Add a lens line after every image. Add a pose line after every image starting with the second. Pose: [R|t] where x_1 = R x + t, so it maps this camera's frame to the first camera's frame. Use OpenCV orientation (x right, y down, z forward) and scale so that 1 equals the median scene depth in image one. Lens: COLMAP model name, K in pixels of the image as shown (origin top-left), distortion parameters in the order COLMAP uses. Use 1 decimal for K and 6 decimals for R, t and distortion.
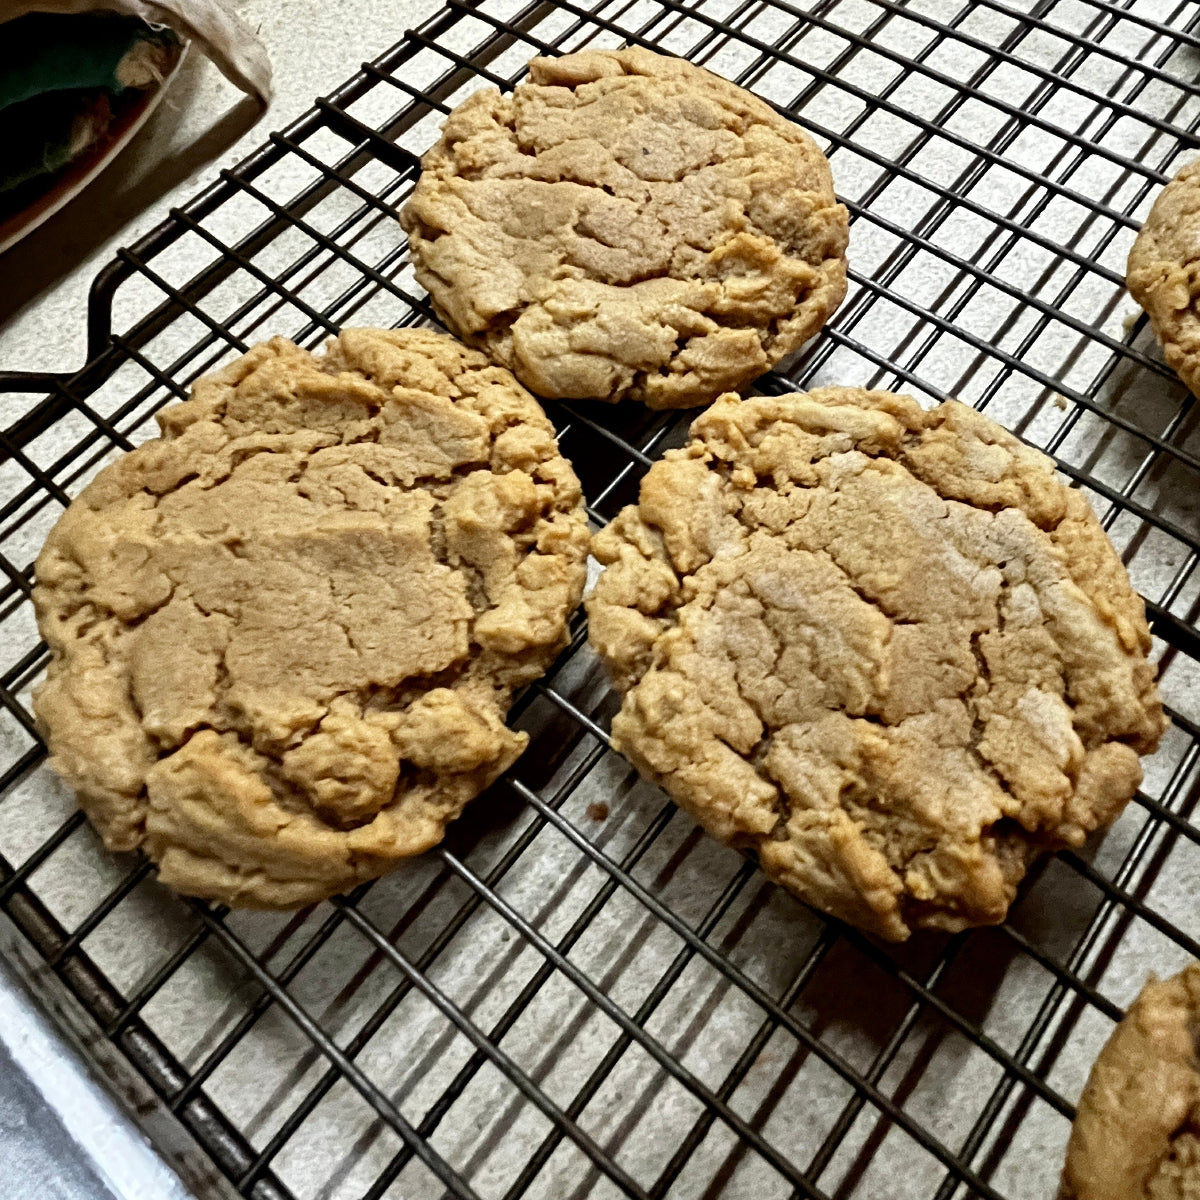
lens RADIAL K [[830.5, 0, 624.1], [0, 830.5, 510.2], [0, 0, 1]] dist [-0.006128, -0.001022]
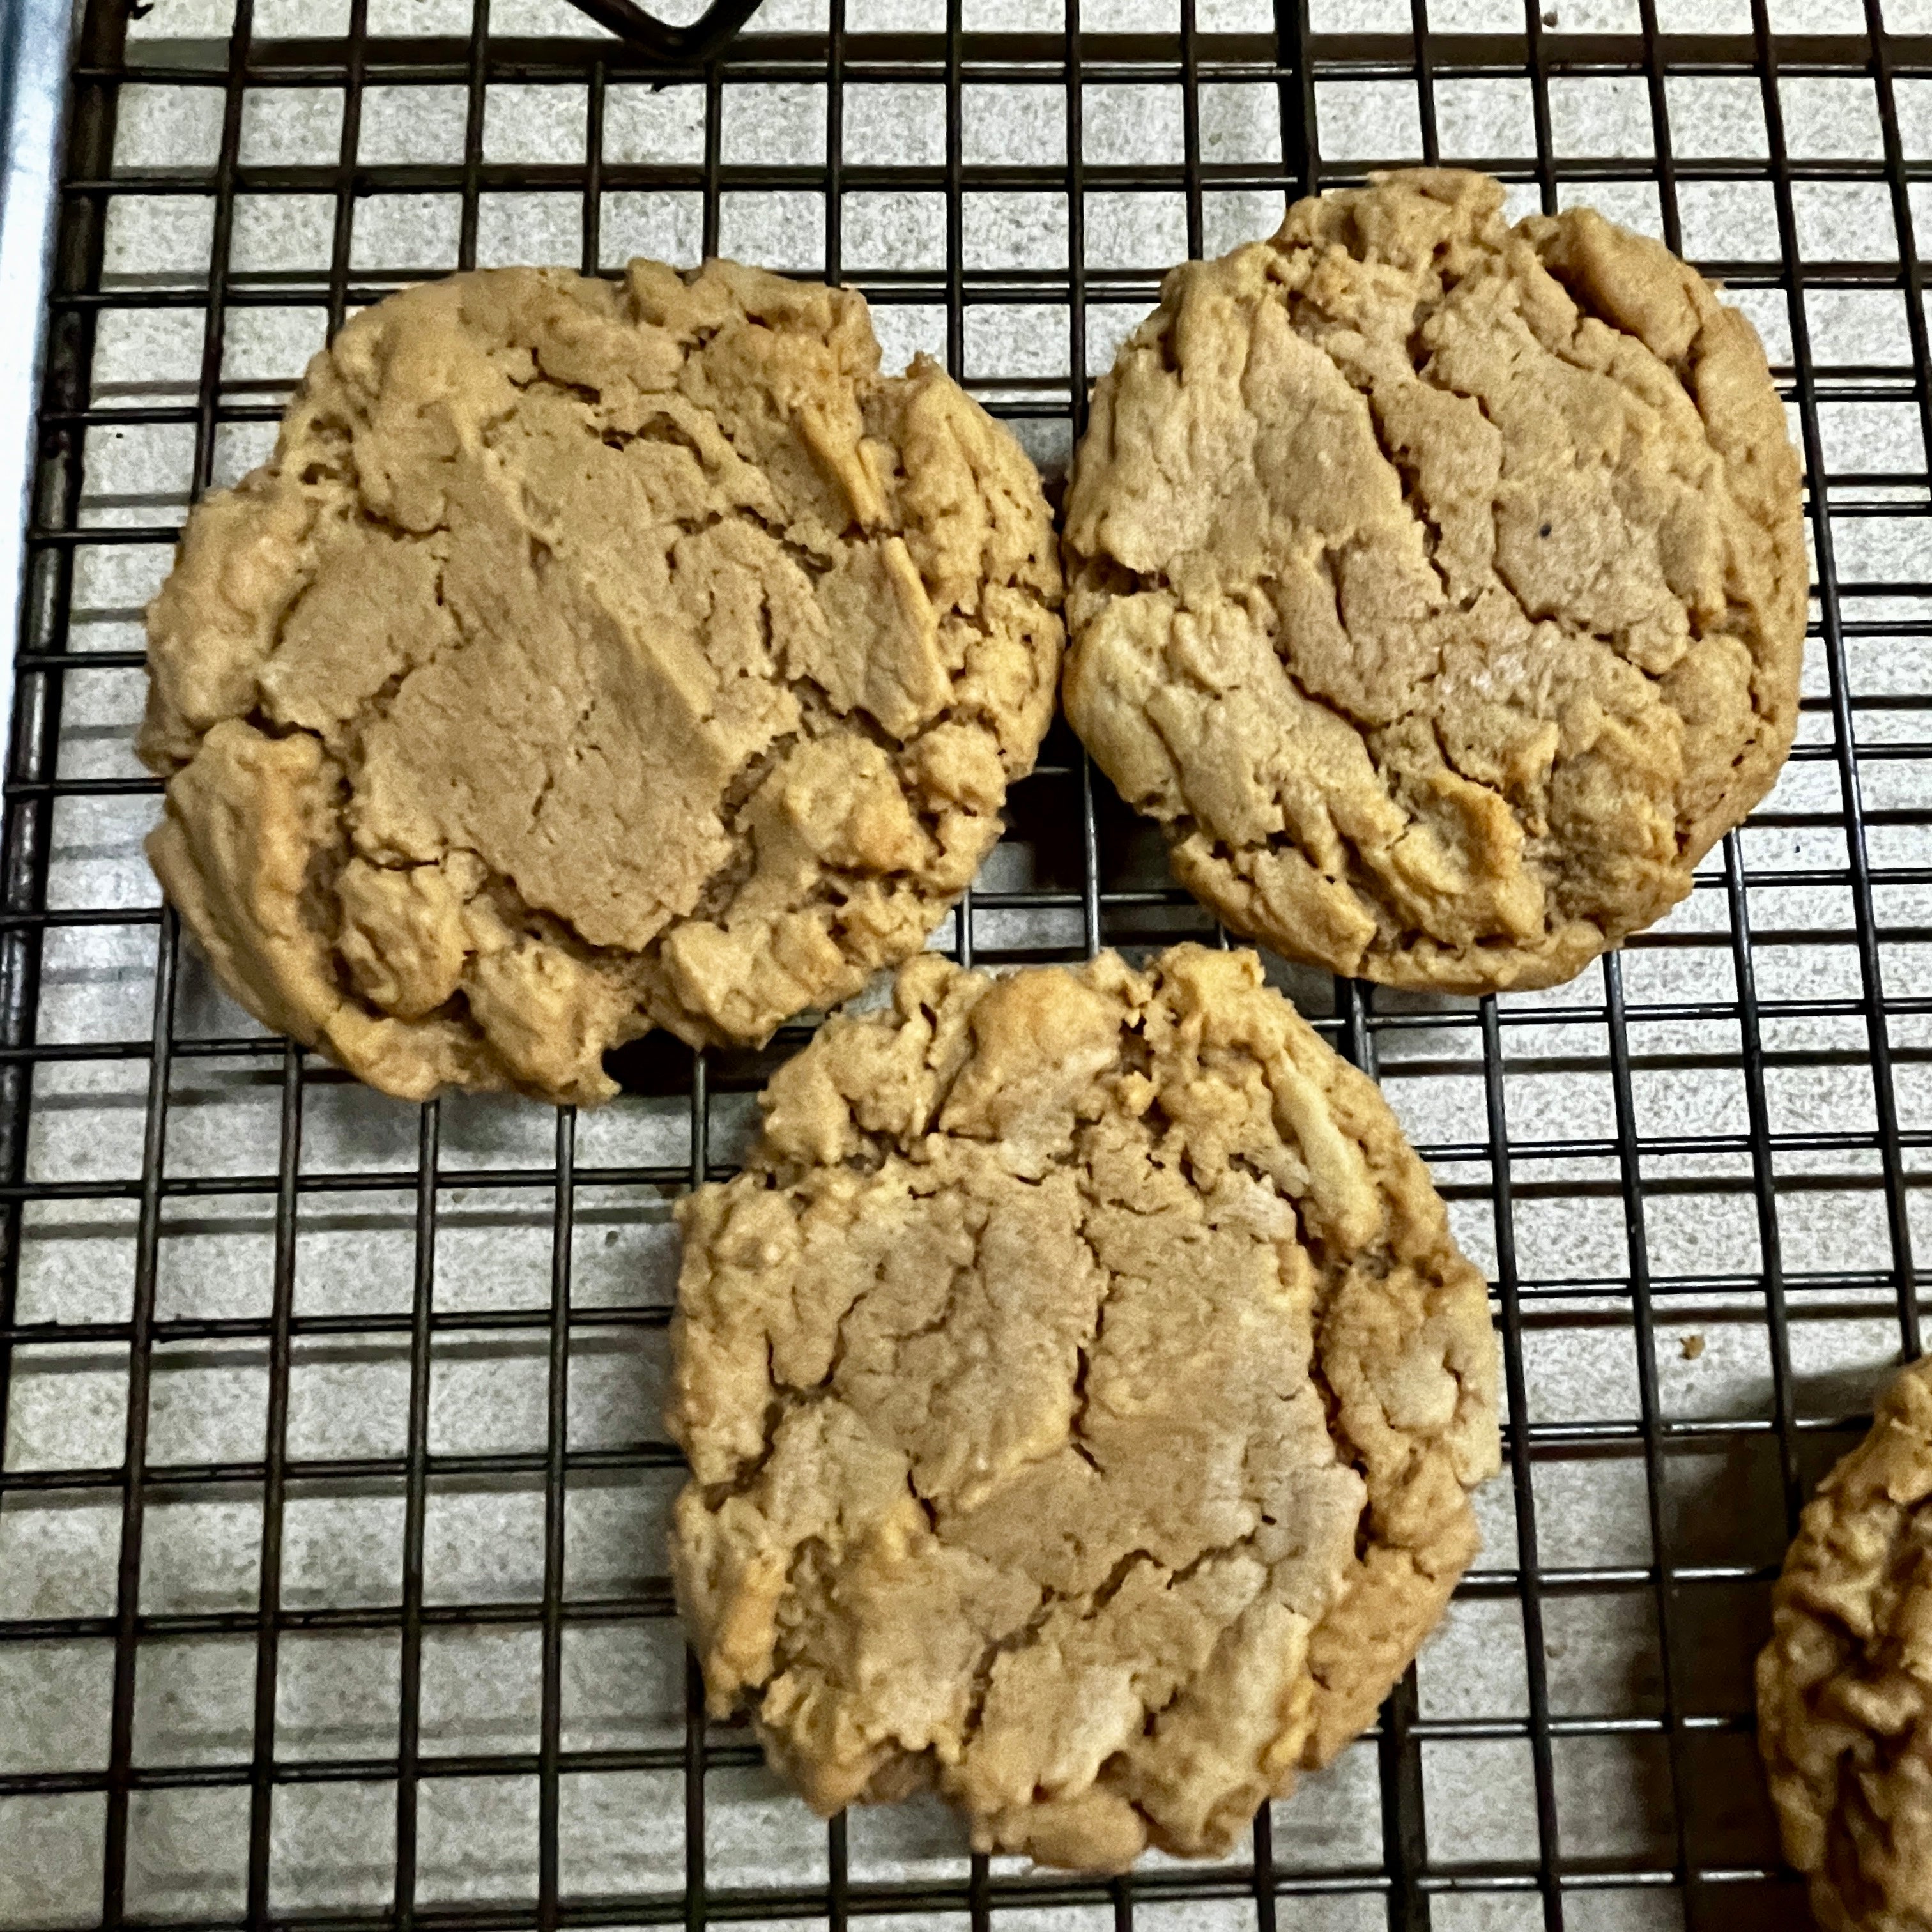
lens RADIAL K [[1337.1, 0, 1004.9], [0, 1337.1, 821.3], [0, 0, 1]] dist [-0.006128, -0.001022]
pose [[0.651142, 0.757429, -0.048121, -0.023335], [-0.717525, 0.635020, 0.286196, -0.385318], [0.247331, -0.151826, 0.956962, 0.061616]]
